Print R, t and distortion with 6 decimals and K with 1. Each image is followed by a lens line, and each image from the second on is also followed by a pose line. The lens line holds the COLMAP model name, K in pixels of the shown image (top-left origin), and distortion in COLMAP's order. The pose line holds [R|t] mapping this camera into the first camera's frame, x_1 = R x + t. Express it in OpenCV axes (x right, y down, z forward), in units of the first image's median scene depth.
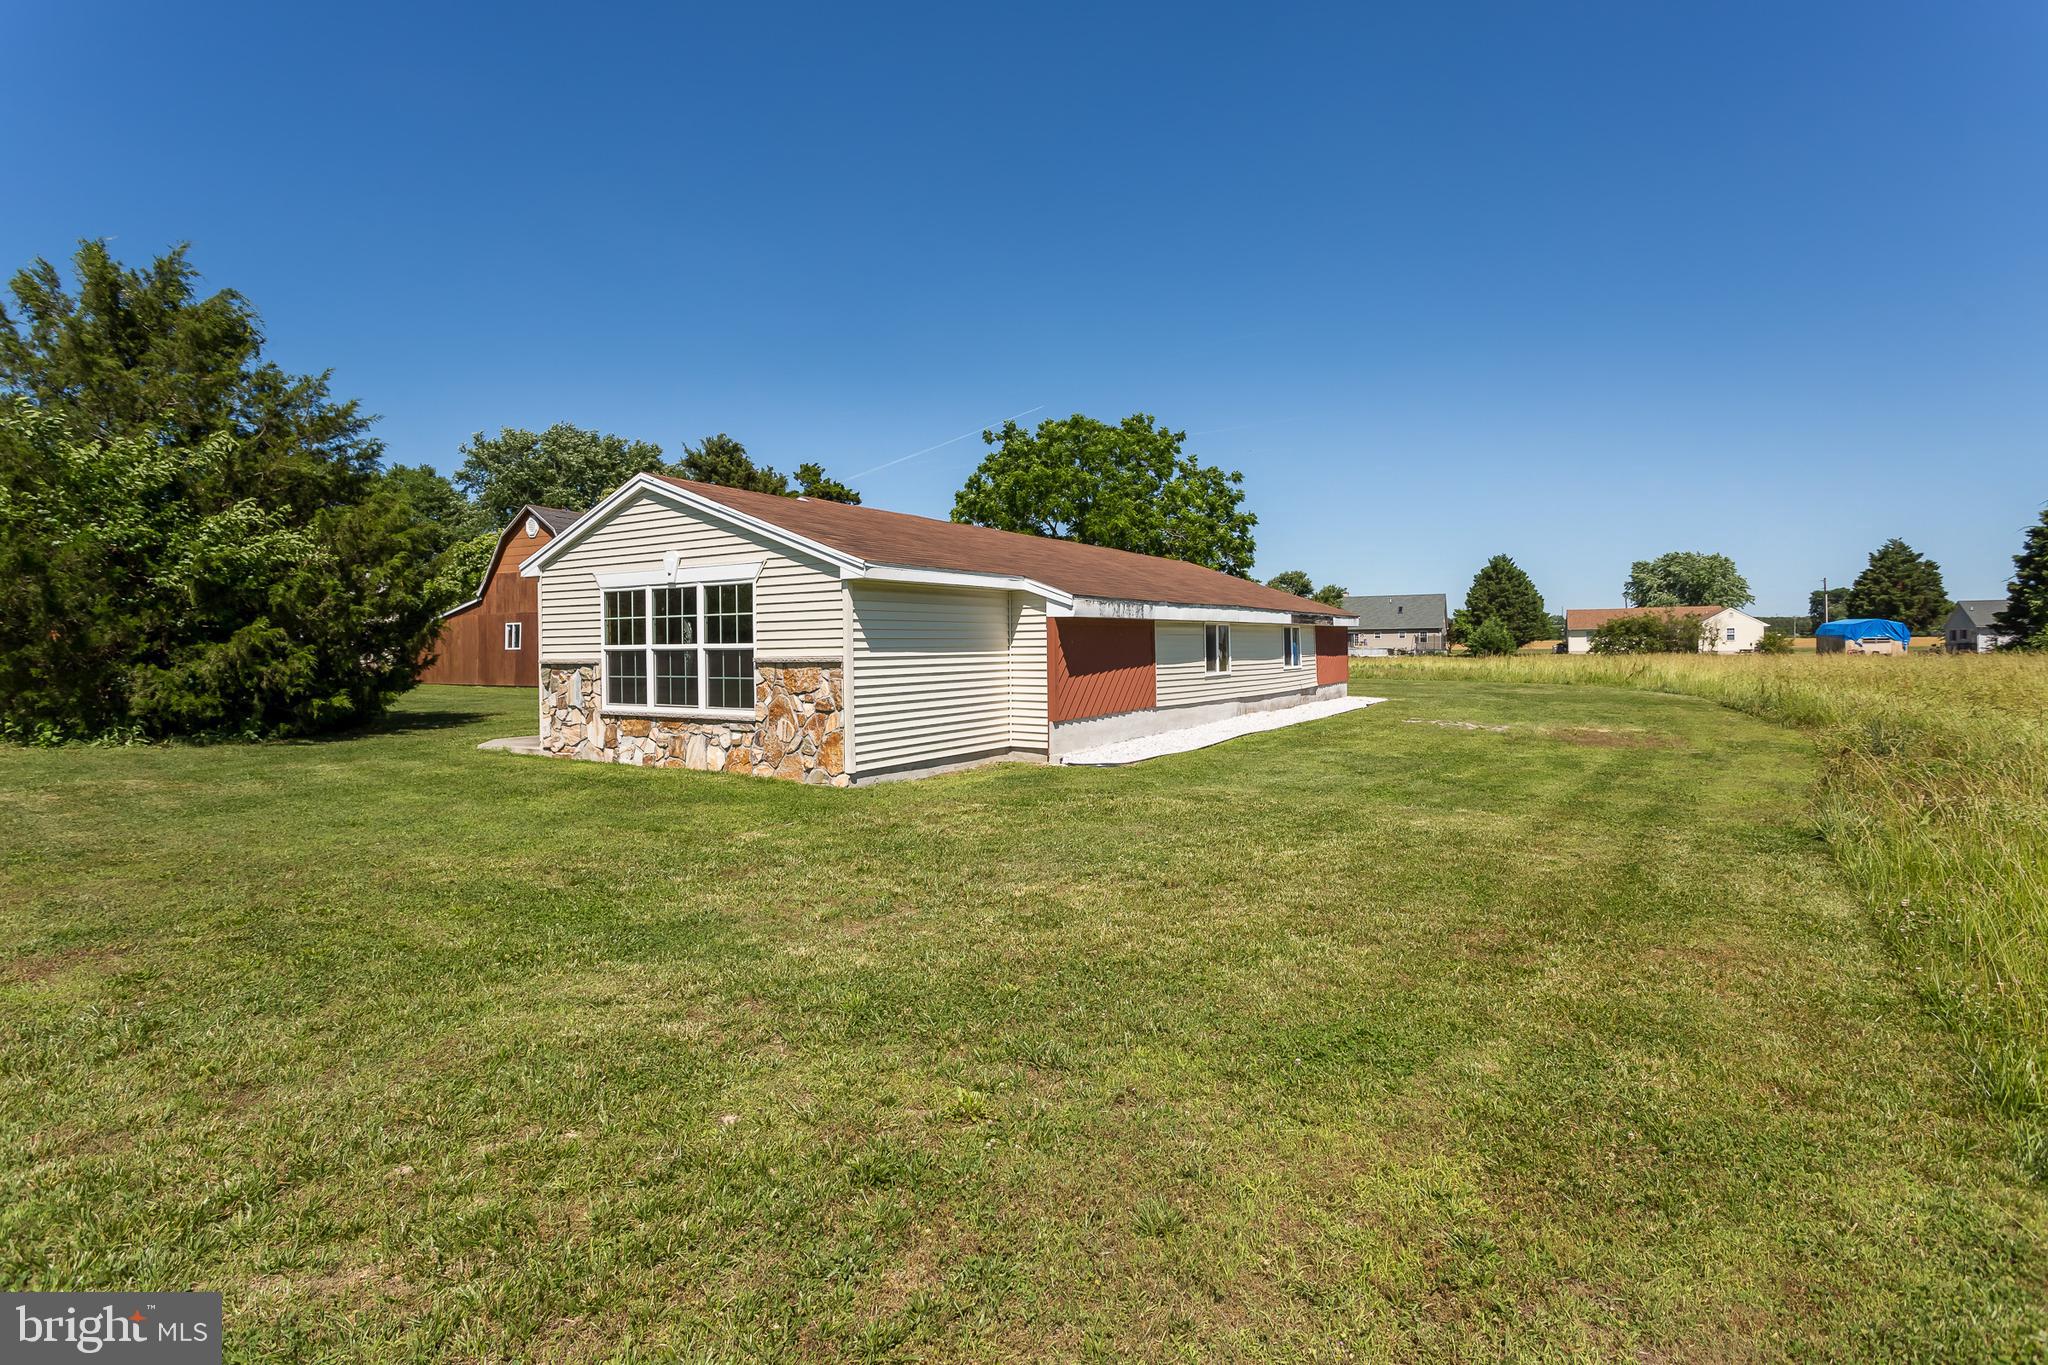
lens RADIAL K [[984.8, 0, 1024.0], [0, 984.8, 682.5], [0, 0, 1]] dist [0.005300, -0.001052]
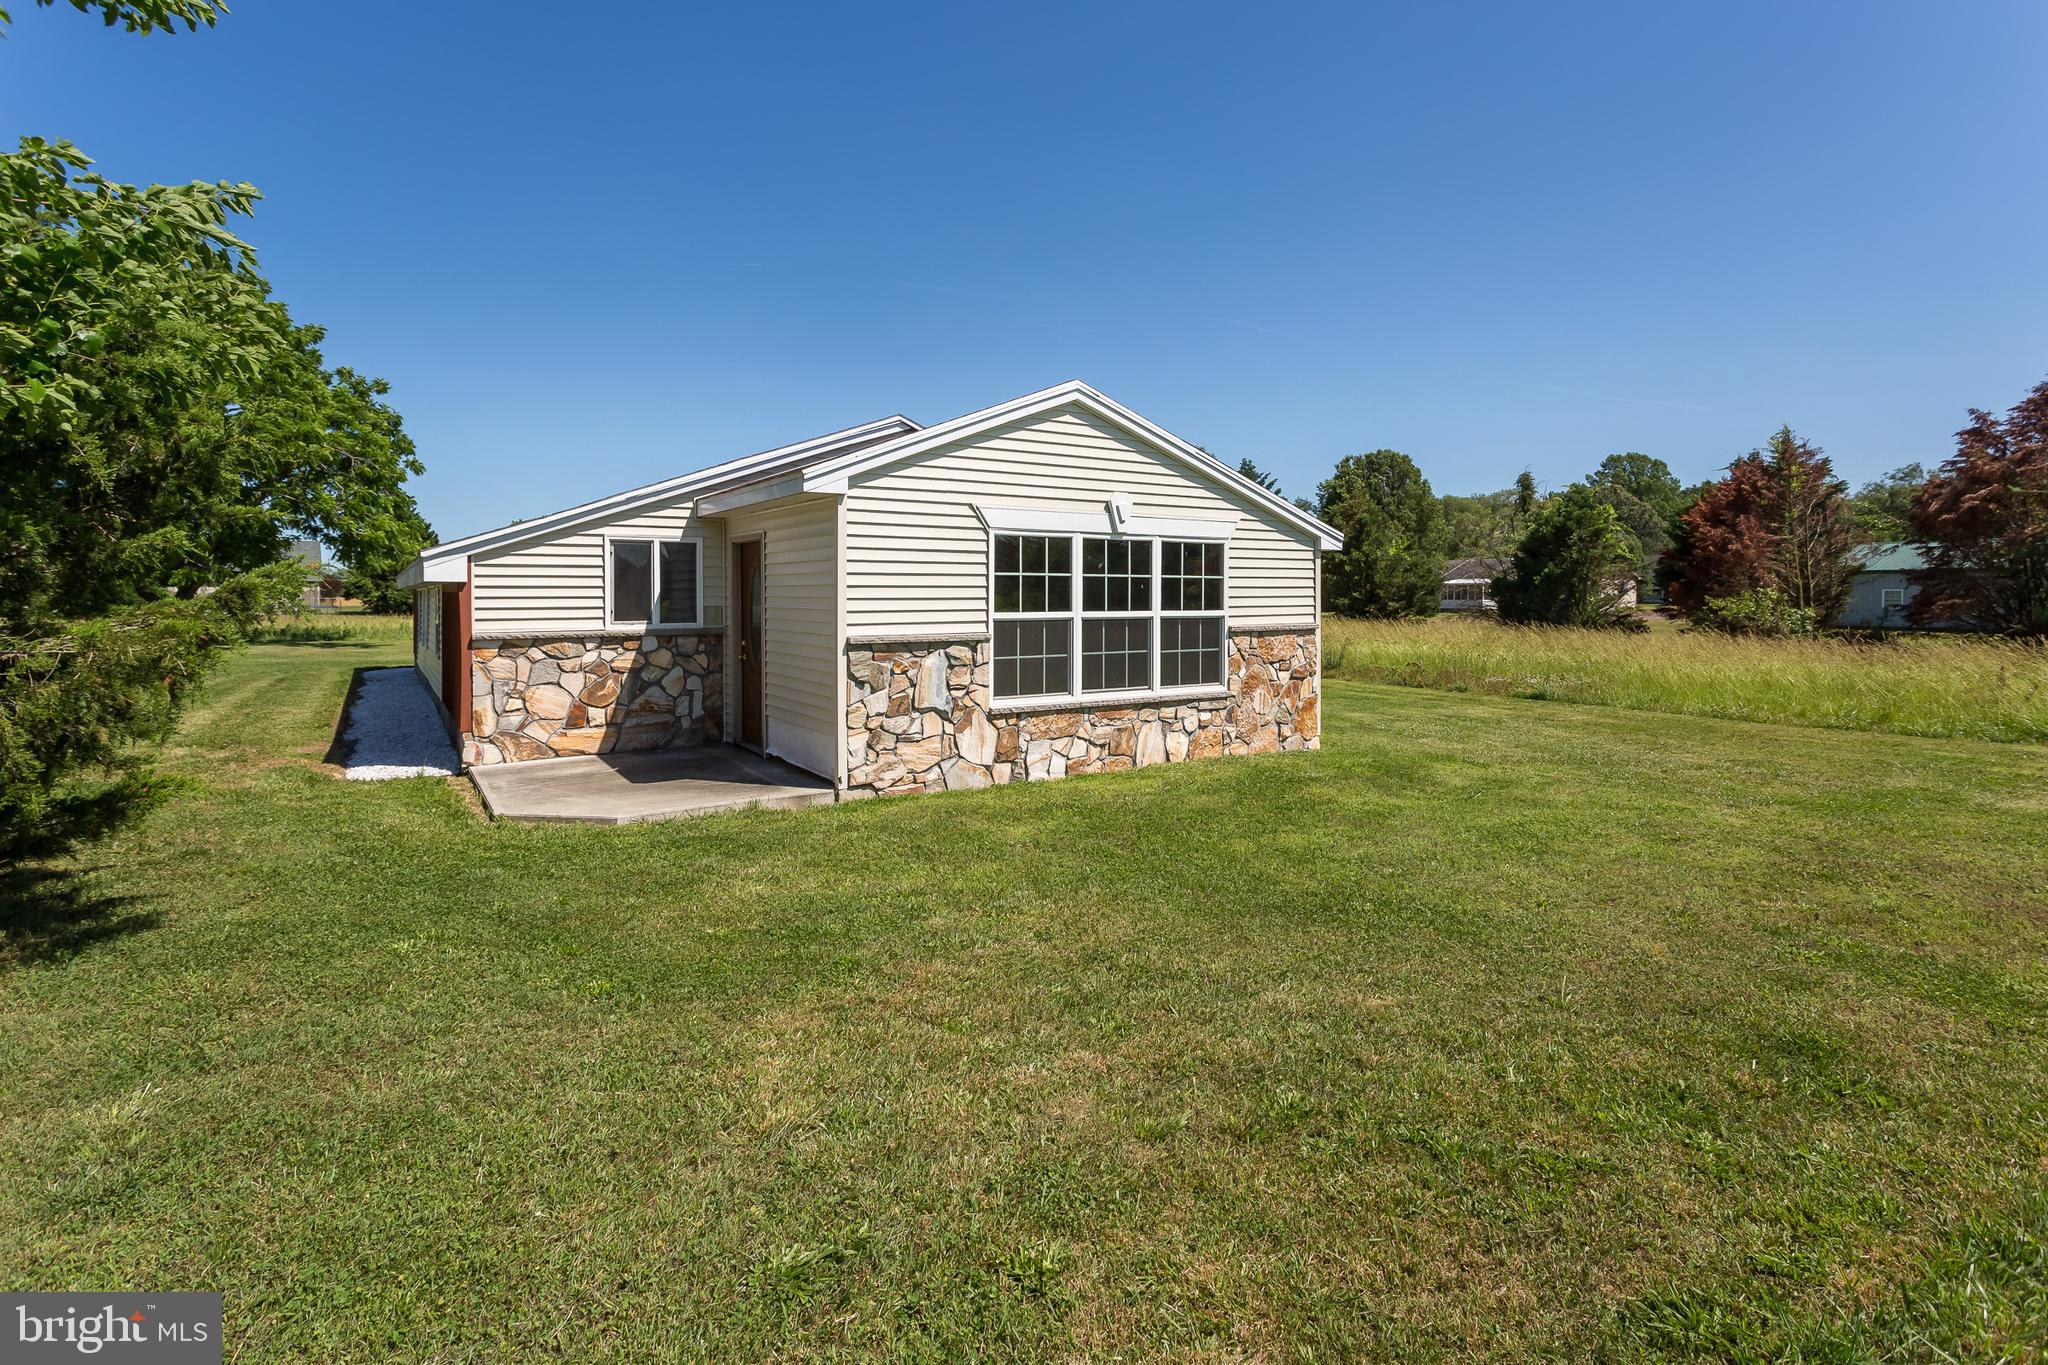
lens RADIAL K [[1018.5, 0, 1025.0], [0, 1018.5, 655.9], [0, 0, 1]] dist [0.011949, 0.000193]
pose [[0.400833, -0.032443, 0.915576, -1.130689], [0.040407, 0.999026, 0.017710, -0.020693], [-0.915259, 0.029897, 0.401754, 0.744113]]
